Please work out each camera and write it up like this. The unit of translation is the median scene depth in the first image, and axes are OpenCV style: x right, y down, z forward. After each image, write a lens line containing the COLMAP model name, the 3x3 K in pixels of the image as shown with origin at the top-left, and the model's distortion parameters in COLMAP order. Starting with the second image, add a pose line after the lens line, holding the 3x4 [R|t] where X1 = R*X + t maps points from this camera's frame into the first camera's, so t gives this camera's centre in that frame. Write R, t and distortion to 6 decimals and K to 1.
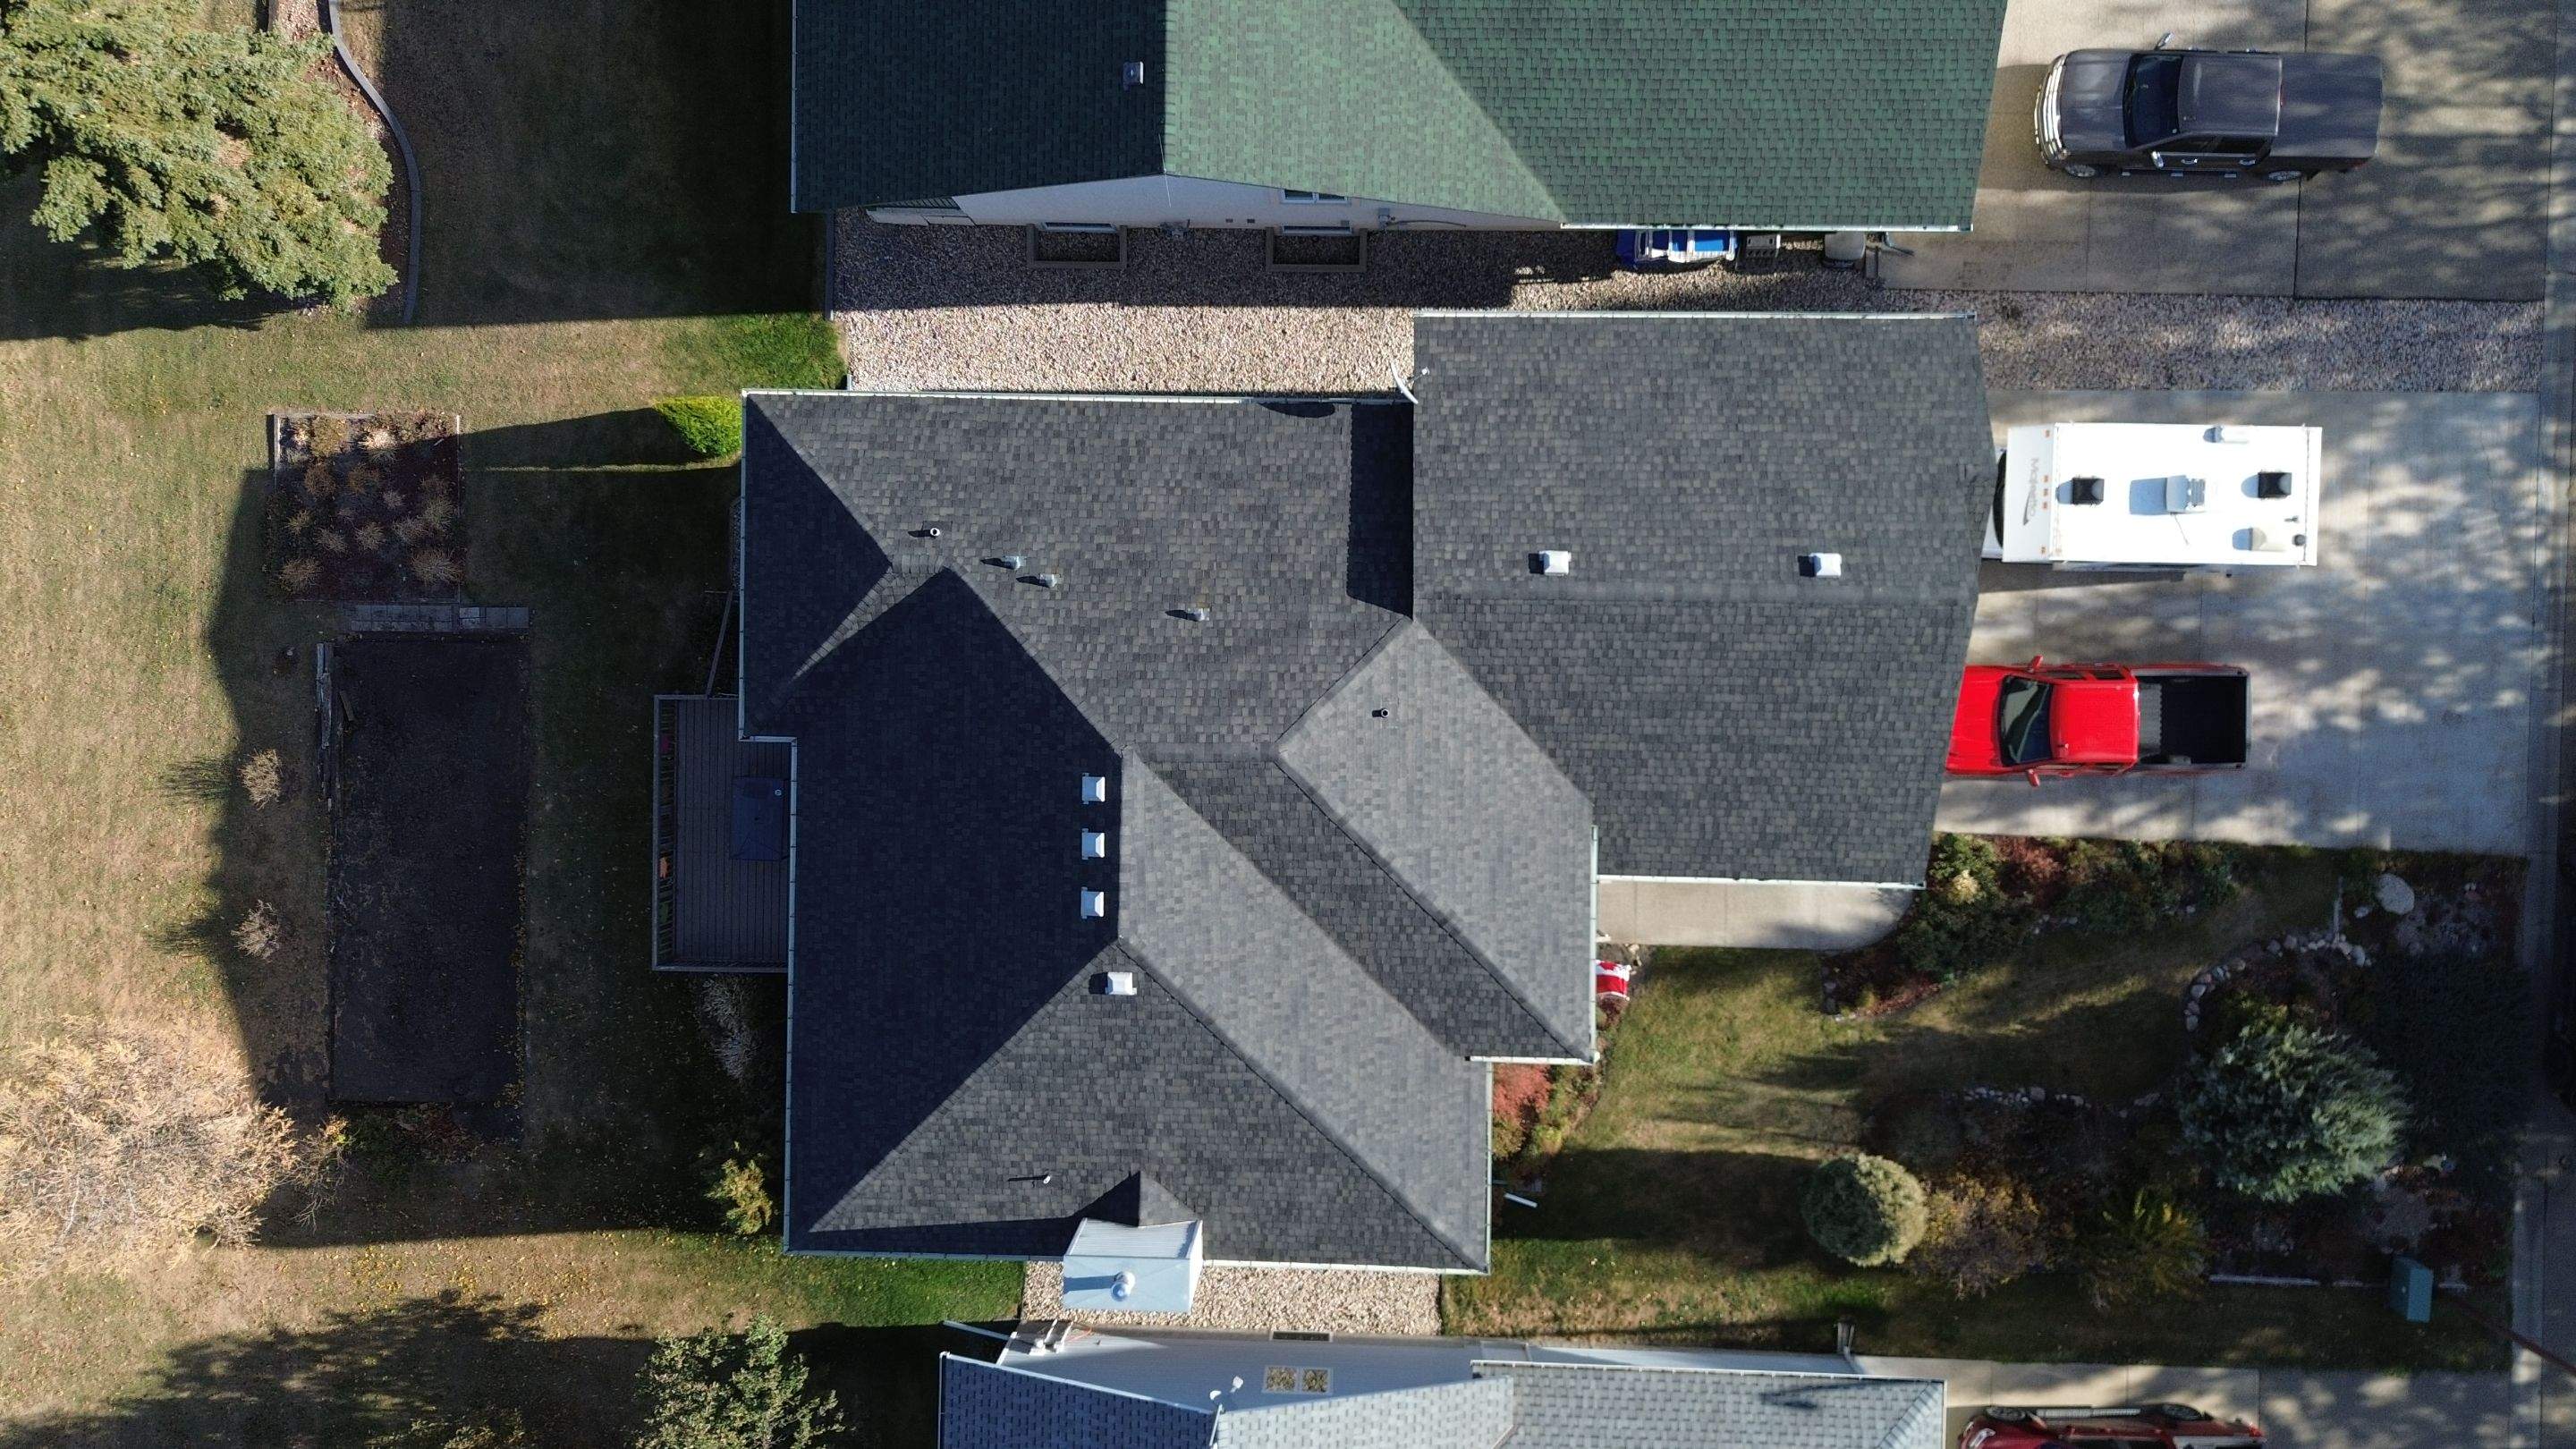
lens RADIAL K [[1866.3, 0, 1284.0], [0, 1866.3, 722.7], [0, 0, 1]] dist [0.073152, -0.066087]
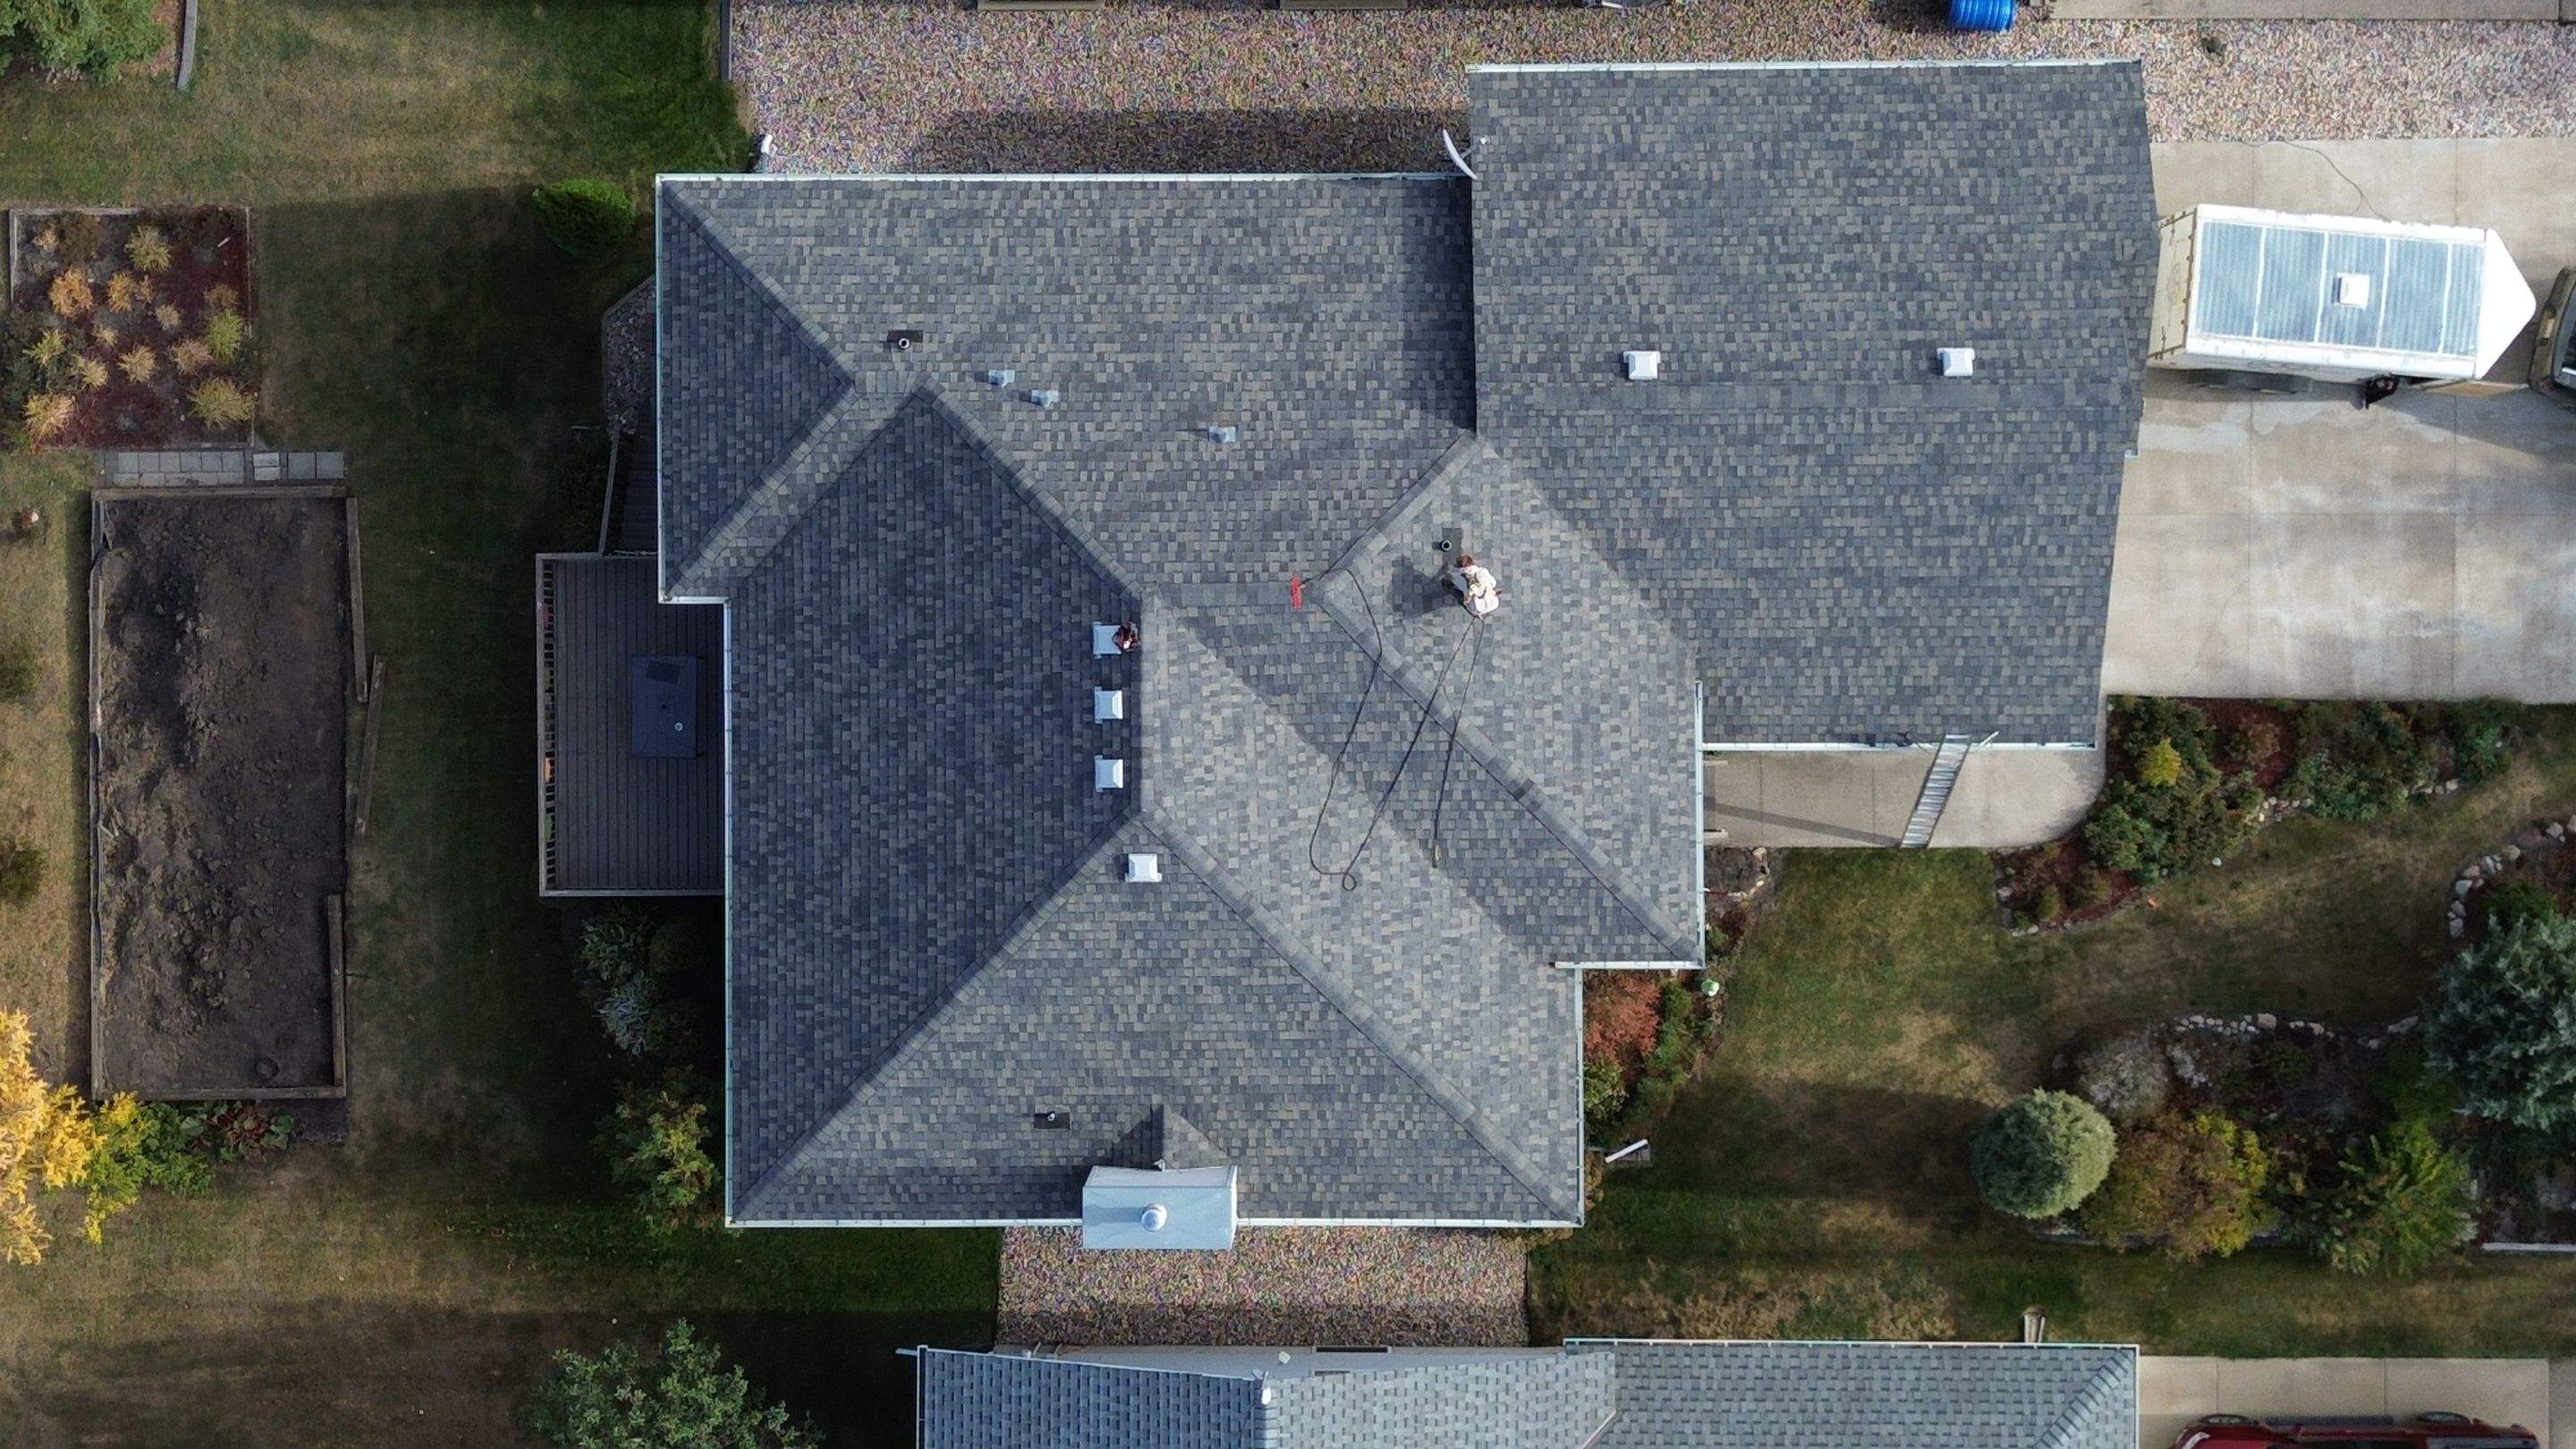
lens RADIAL K [[3706.7, 0, 1274.4], [0, 3706.7, 713.5], [0, 0, 1]] dist [0.114809, 0.000000]
pose [[0.999605, -0.020607, 0.019106, -0.054670], [0.020714, 0.999771, -0.005415, 0.074567], [-0.018990, 0.005809, 0.999803, -0.650589]]
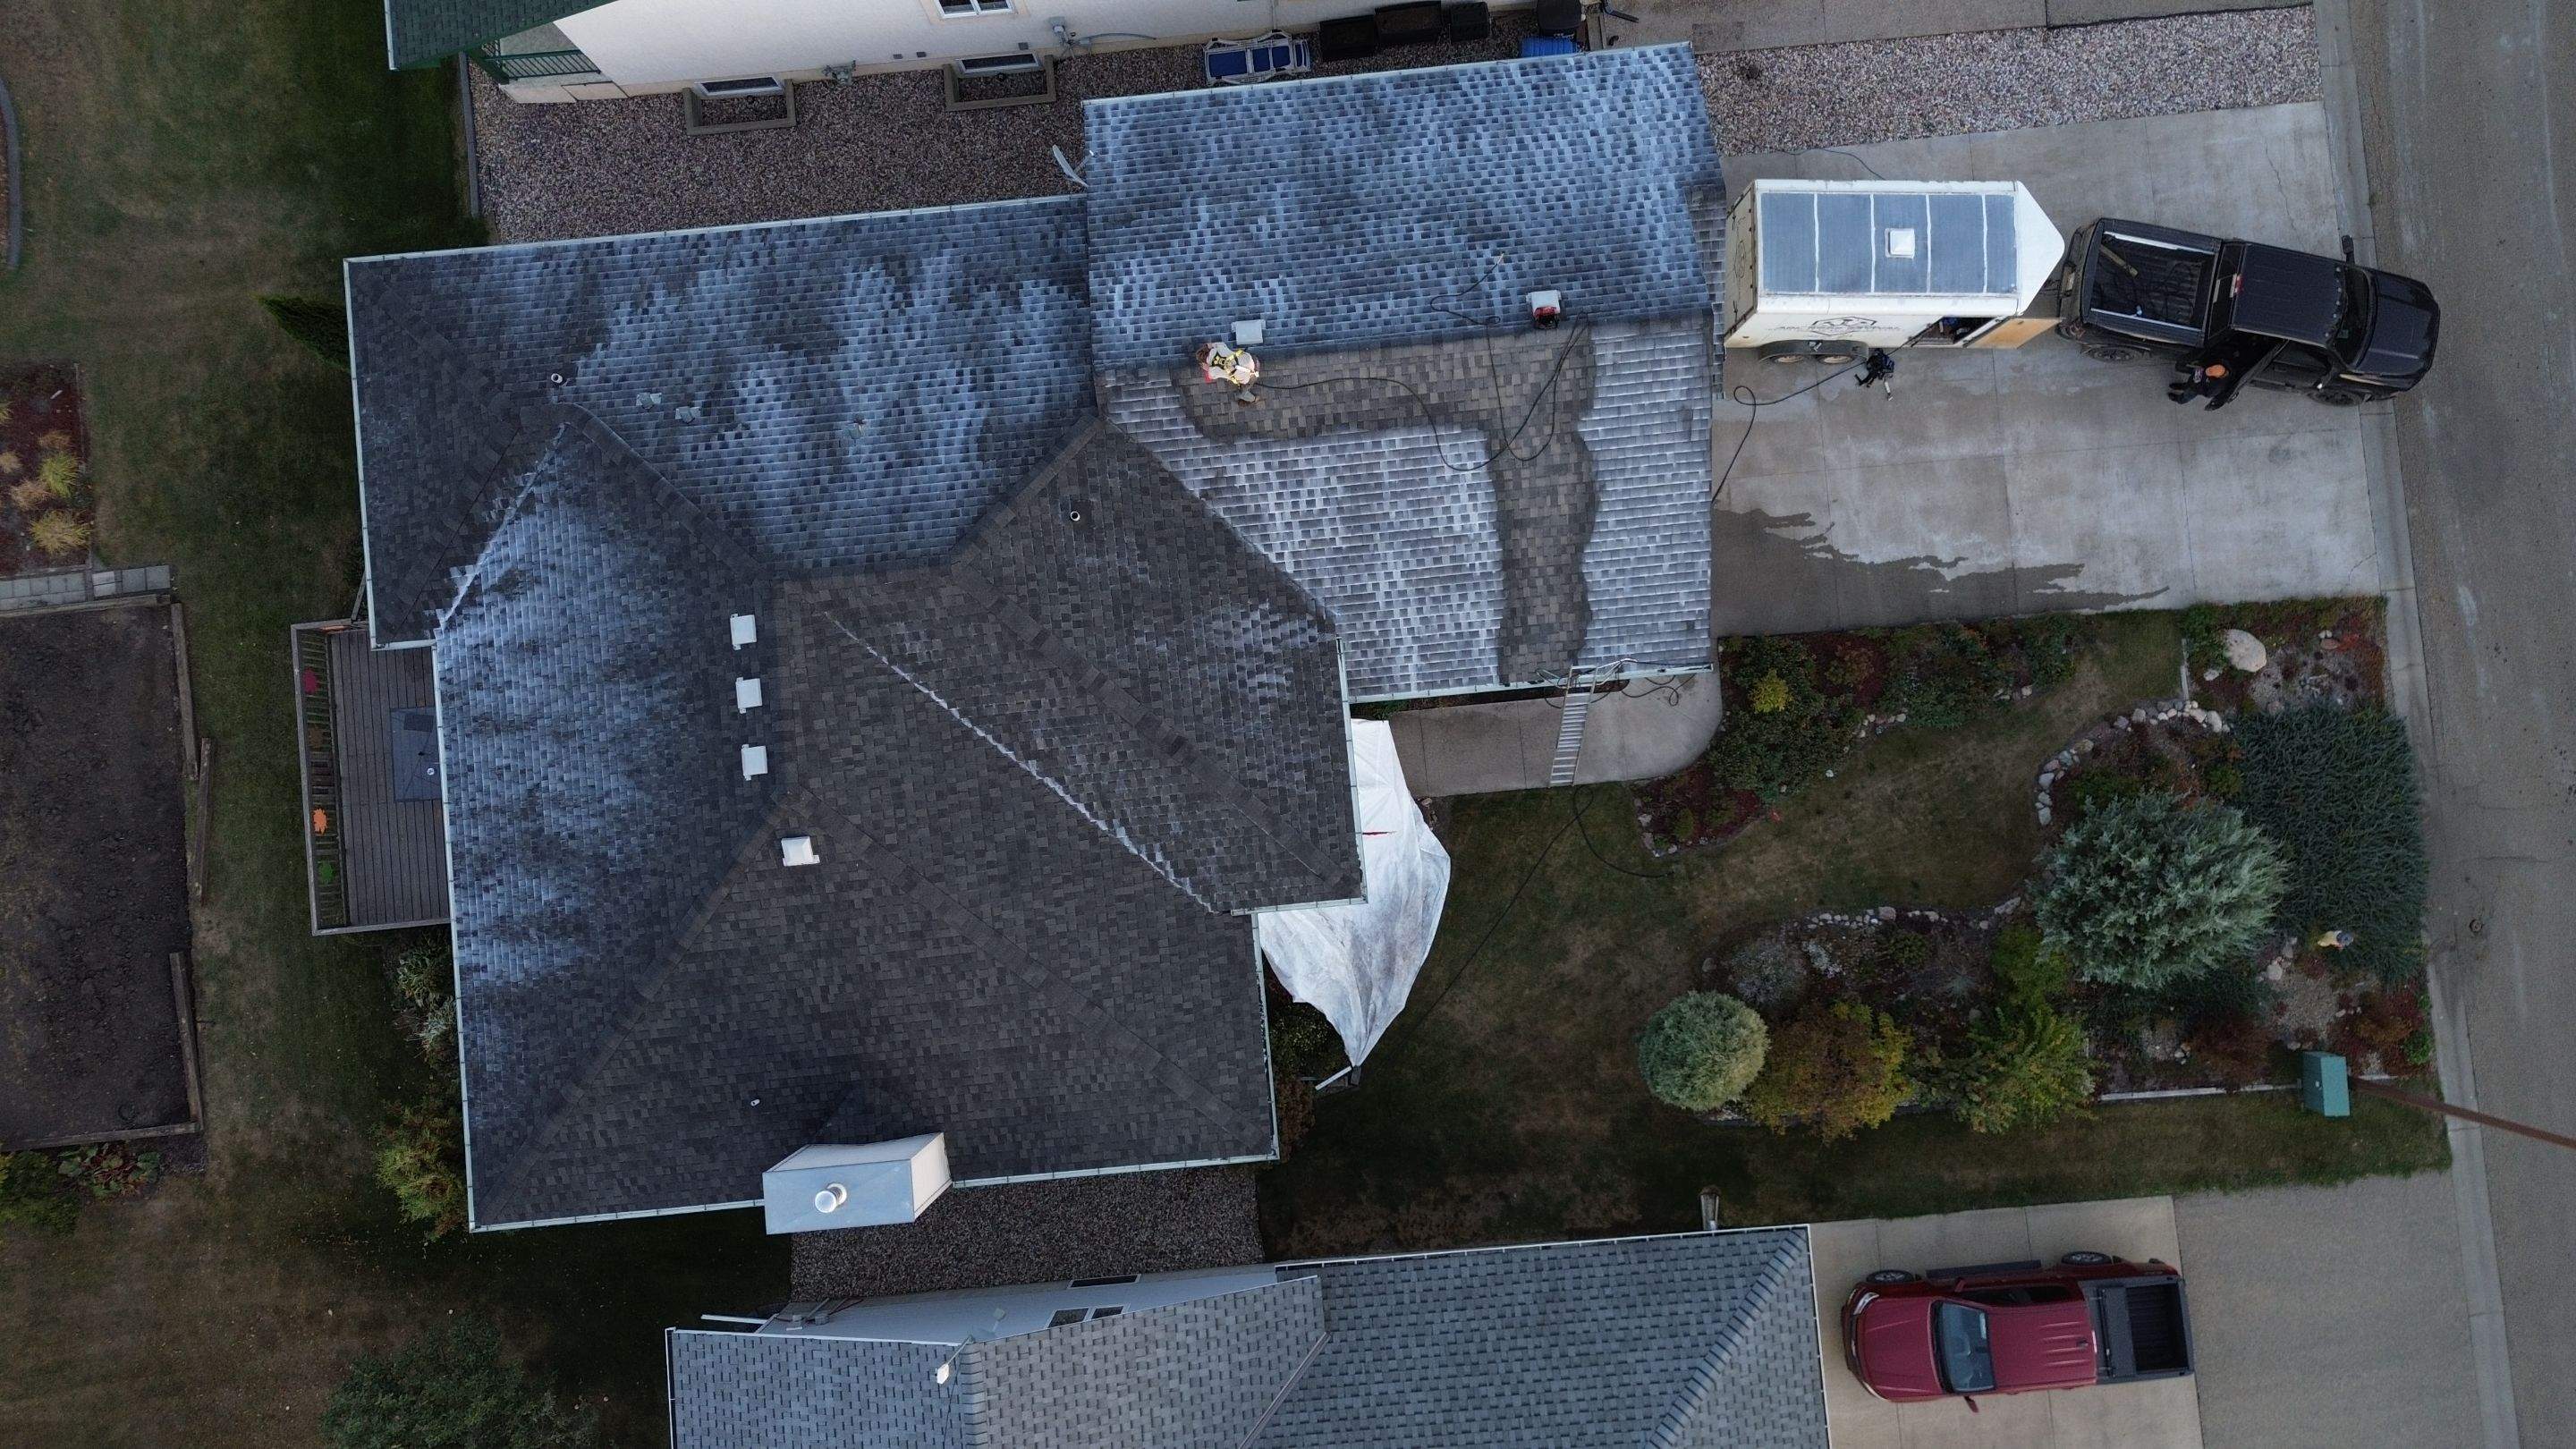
lens RADIAL K [[1866.3, 0, 1283.0], [0, 1866.3, 715.4], [0, 0, 1]] dist [0.073152, -0.066087]
pose [[0.994151, -0.106215, 0.019531, 0.118219], [0.107332, 0.991768, -0.069822, 0.151917], [-0.011954, 0.071510, 0.997368, 0.113835]]
